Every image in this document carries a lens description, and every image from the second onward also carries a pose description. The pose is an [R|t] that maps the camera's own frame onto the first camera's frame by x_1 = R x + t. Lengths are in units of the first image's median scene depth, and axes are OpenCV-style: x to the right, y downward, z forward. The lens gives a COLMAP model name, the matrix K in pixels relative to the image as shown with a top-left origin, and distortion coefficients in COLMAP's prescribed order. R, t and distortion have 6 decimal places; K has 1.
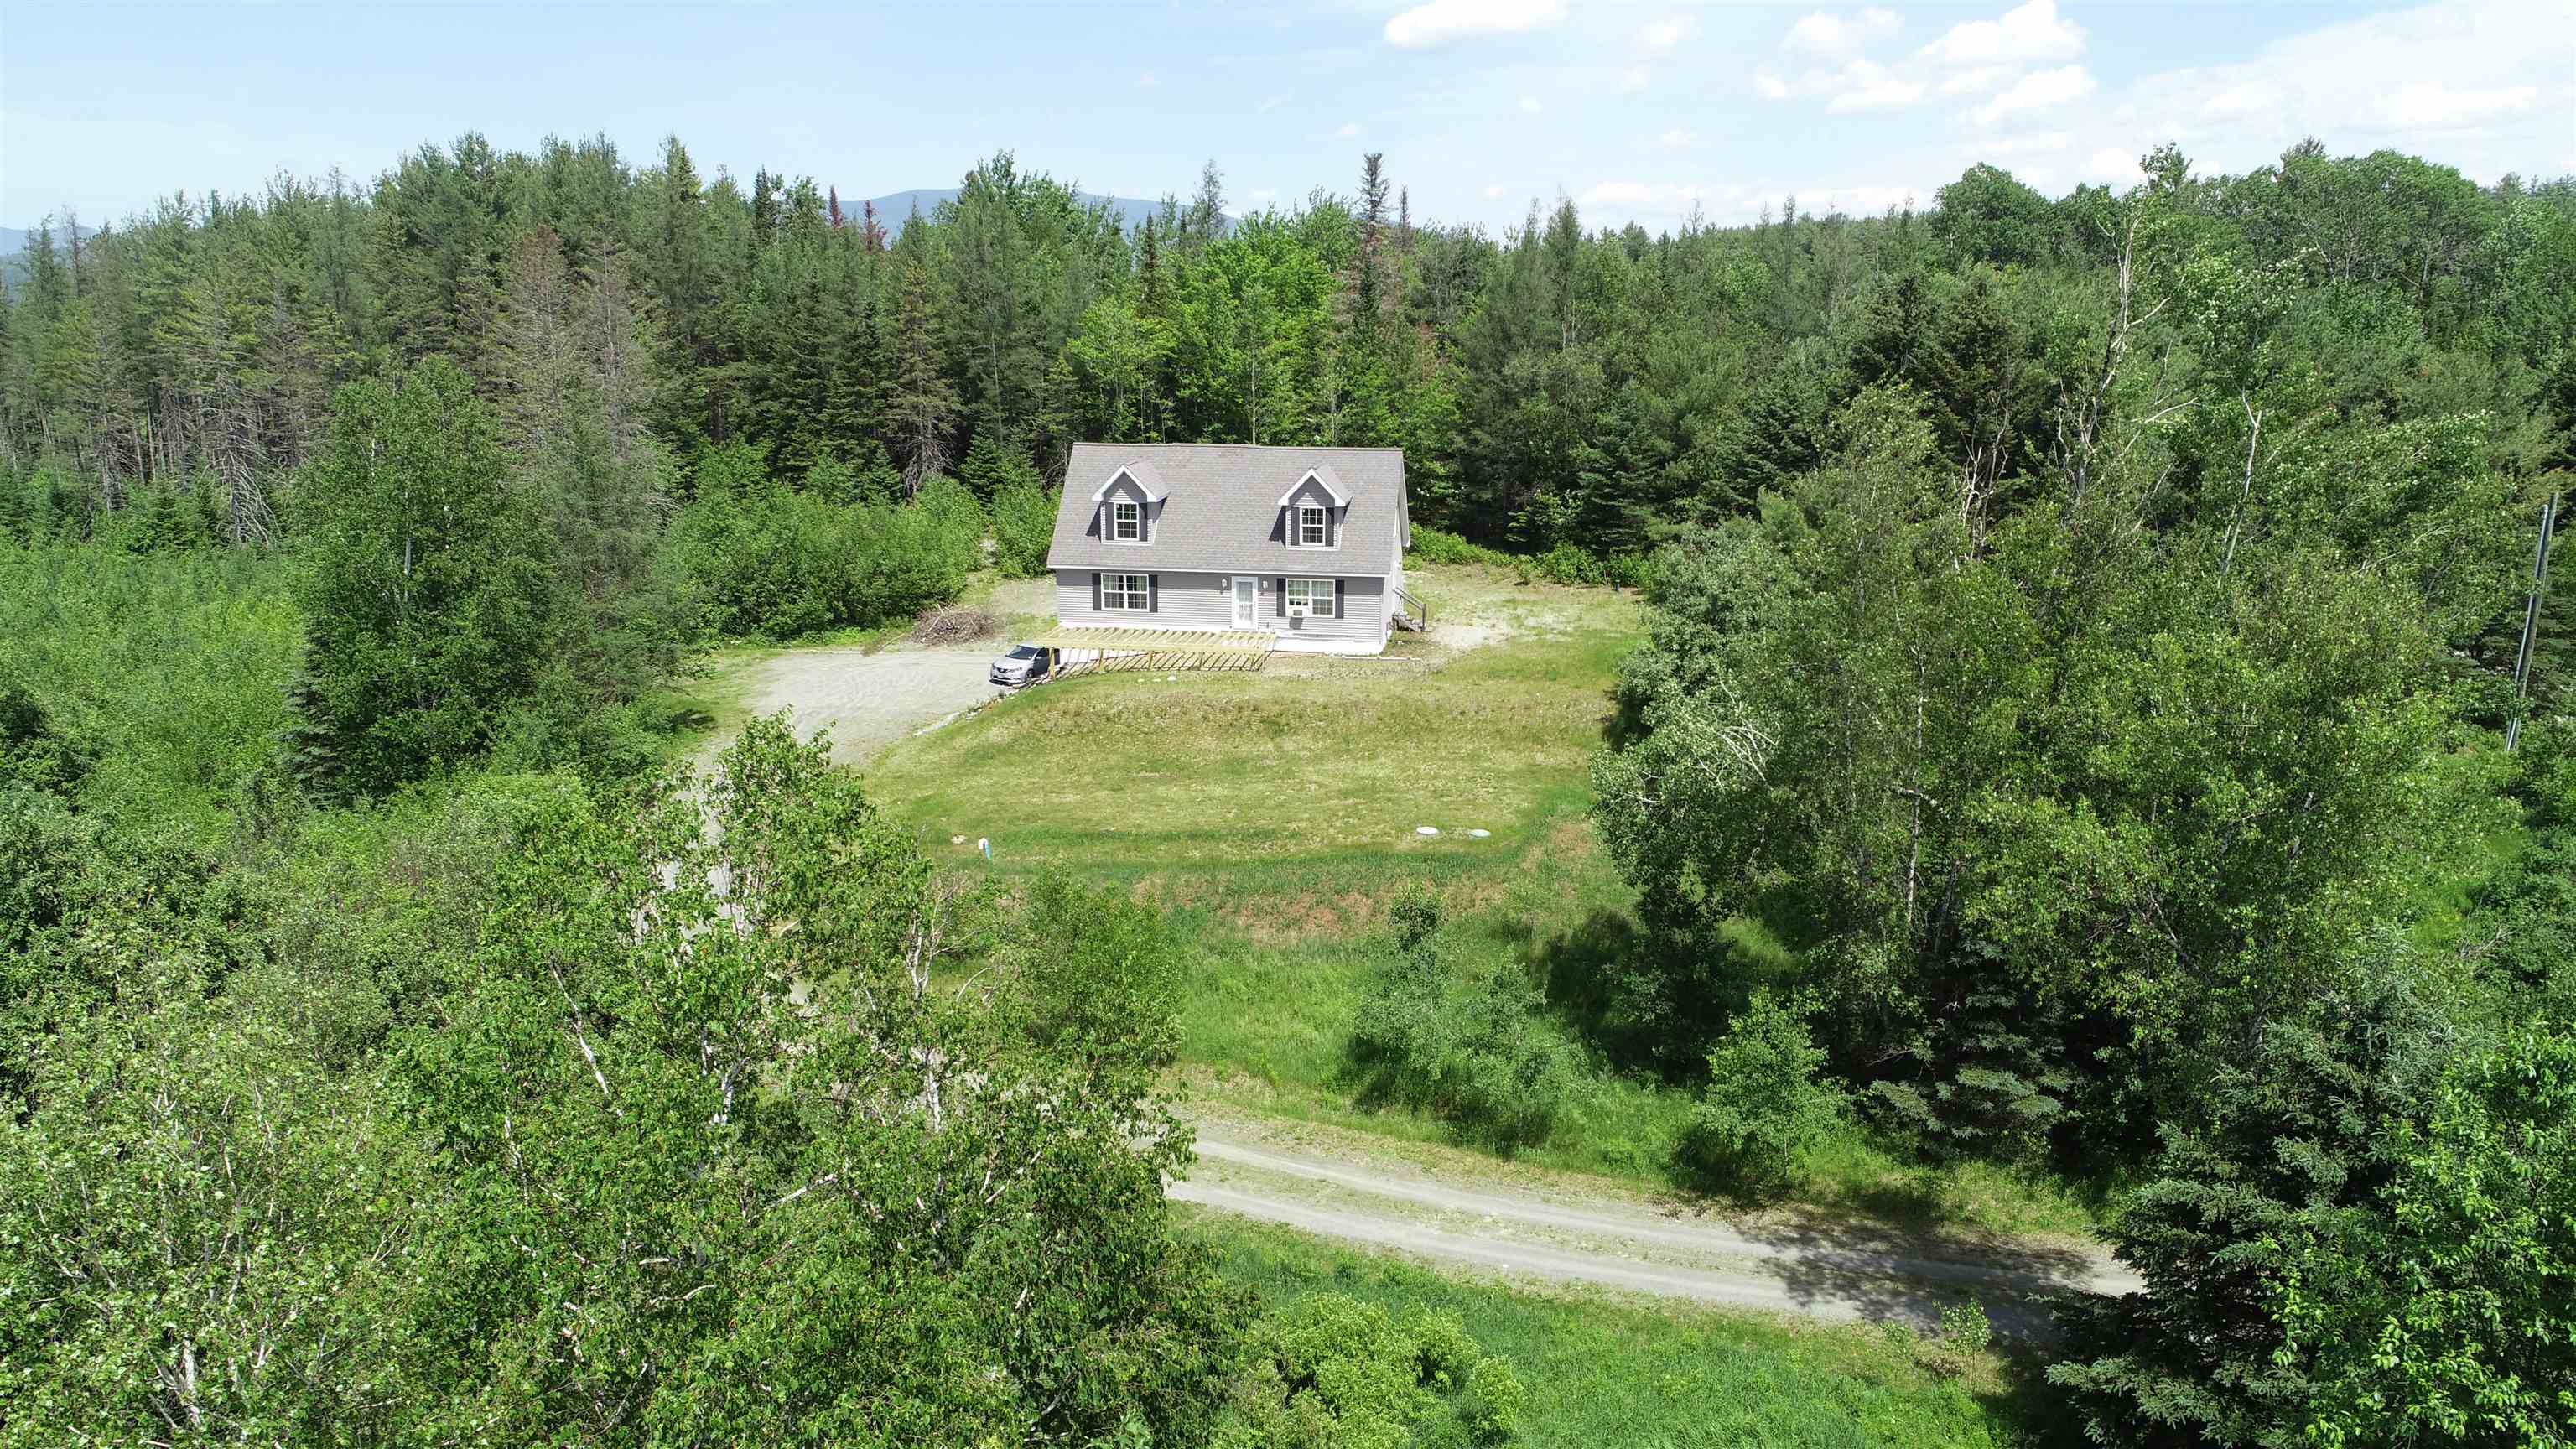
lens RADIAL K [[1677.7, 0, 1288.0], [0, 1677.7, 724.5], [0, 0, 1]] dist [0.000334, -0.000839]
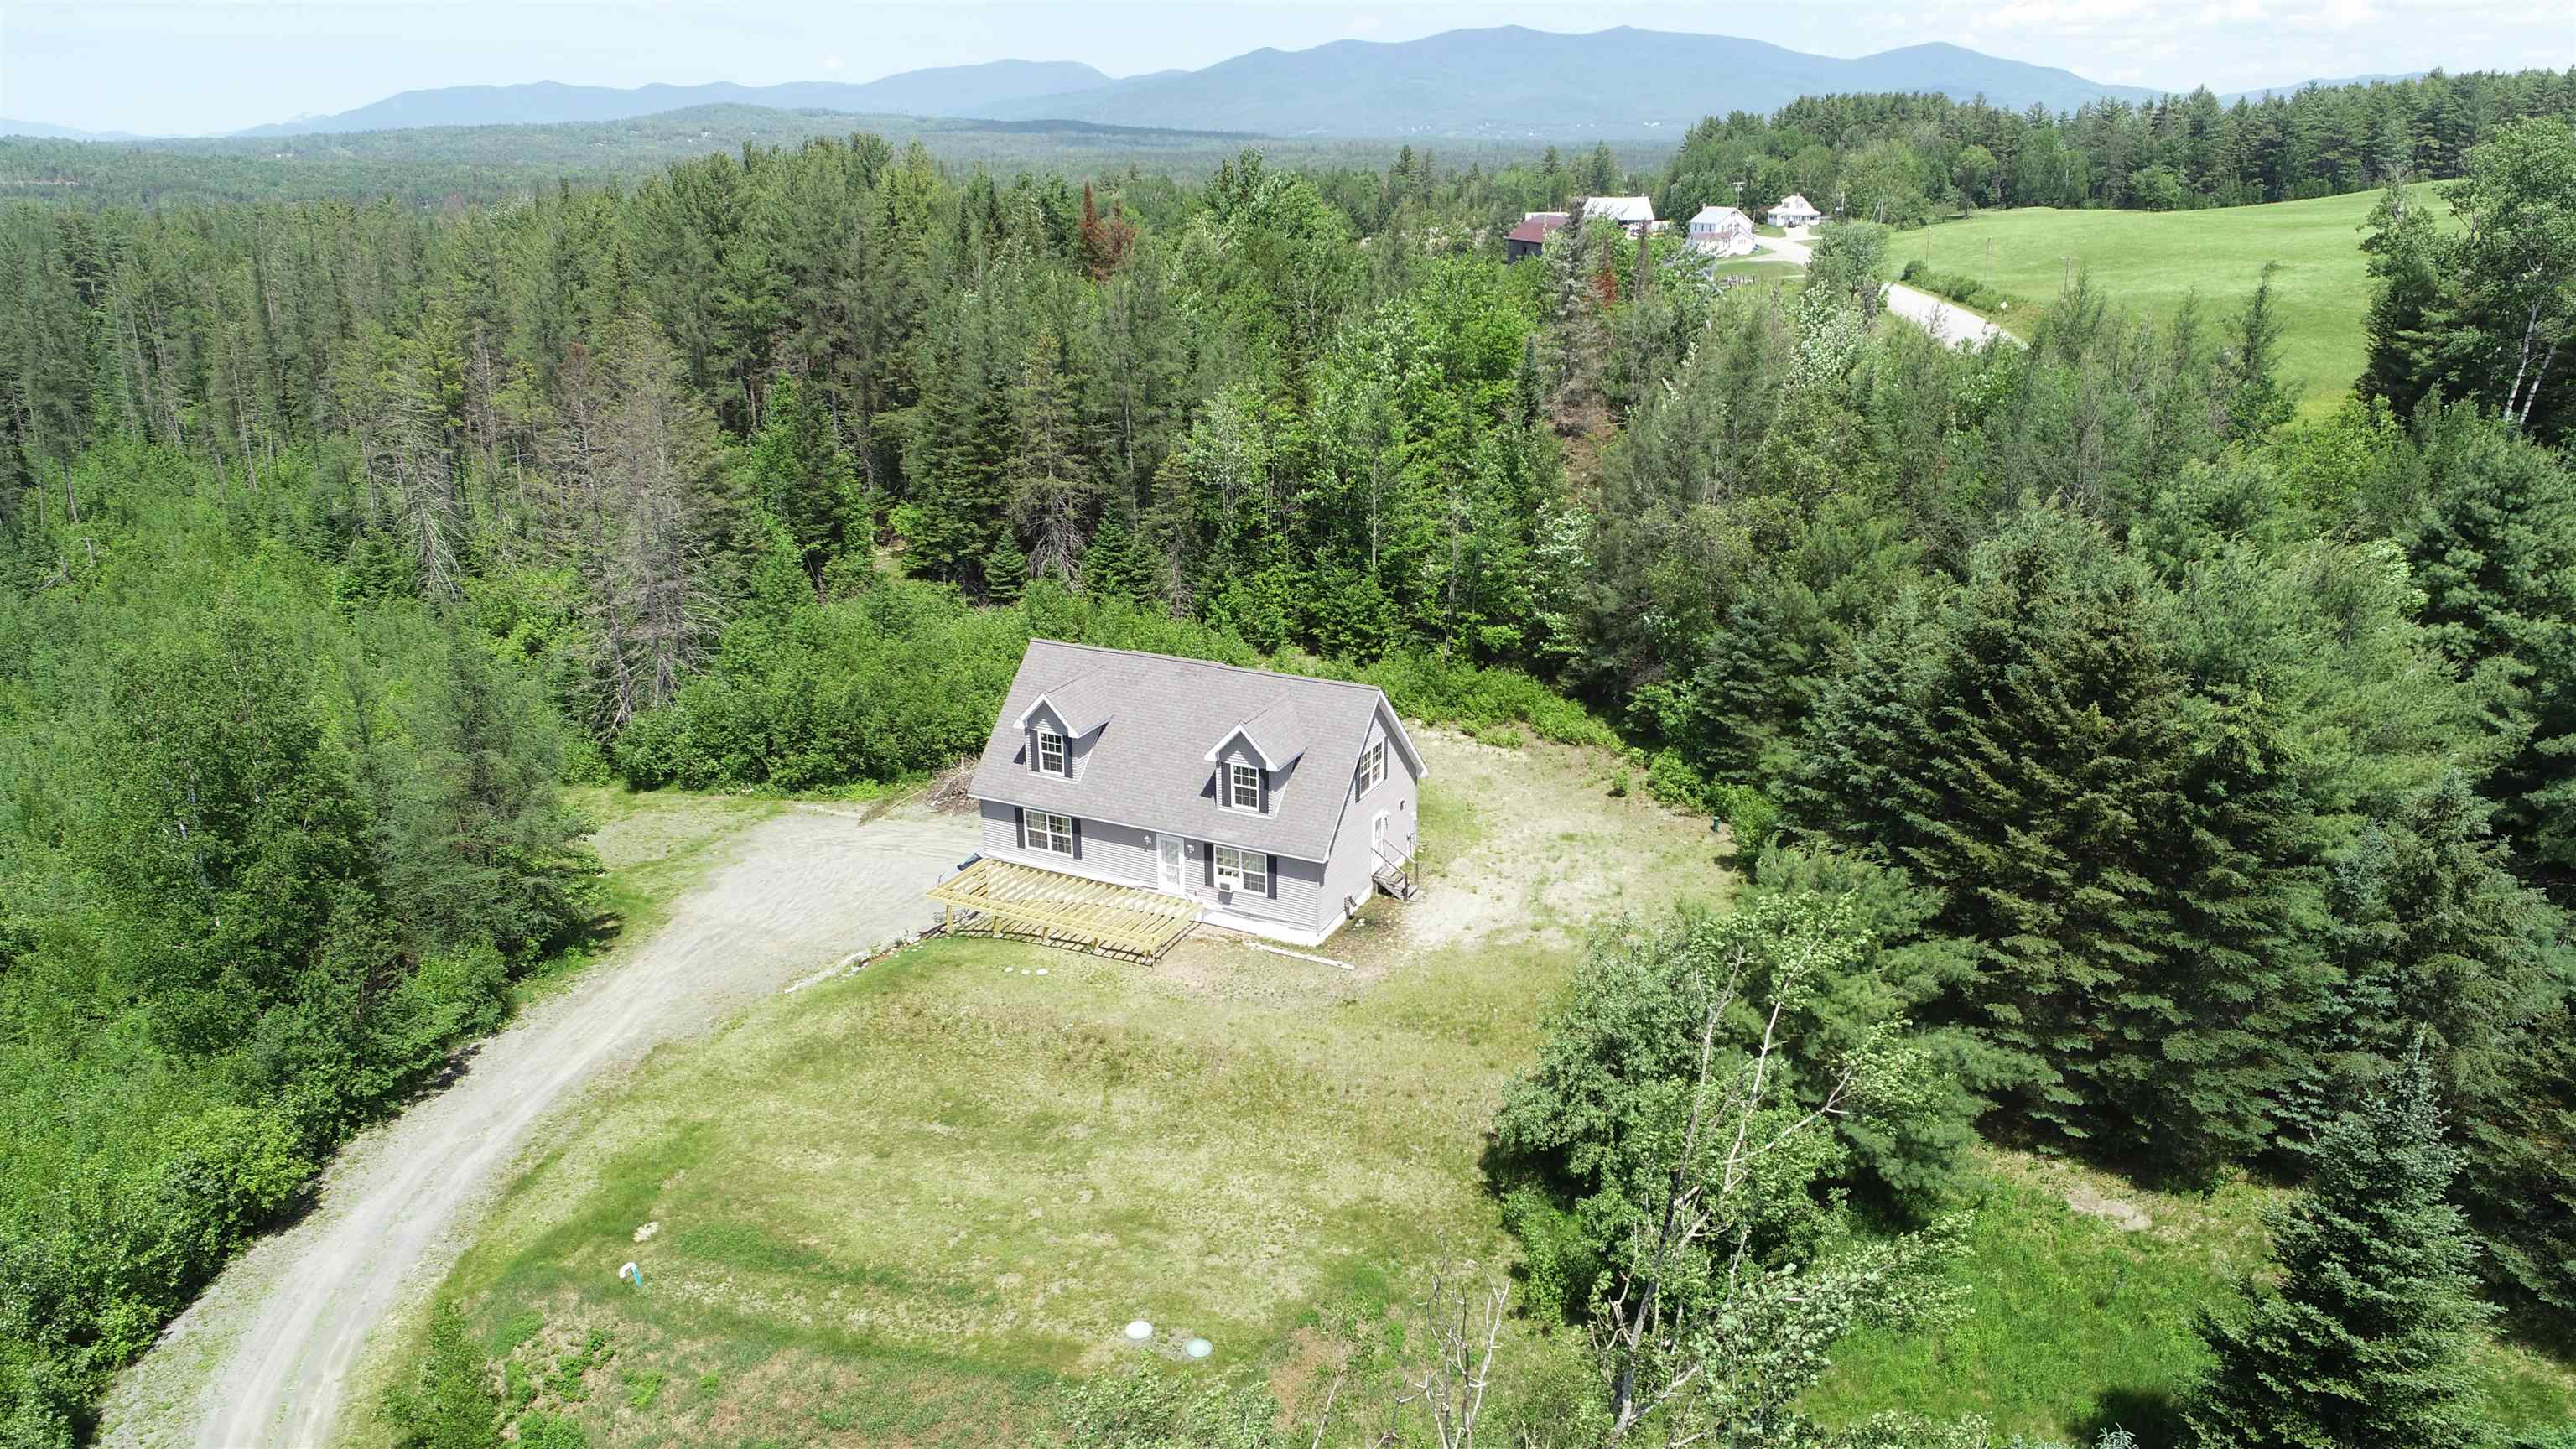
lens RADIAL K [[1677.7, 0, 1288.0], [0, 1677.7, 724.5], [0, 0, 1]] dist [0.000334, -0.000839]
pose [[0.956890, 0.088321, -0.276698, 0.255503], [-0.065745, 0.993783, 0.089850, -0.220162], [0.282913, -0.067785, 0.956747, 0.209880]]
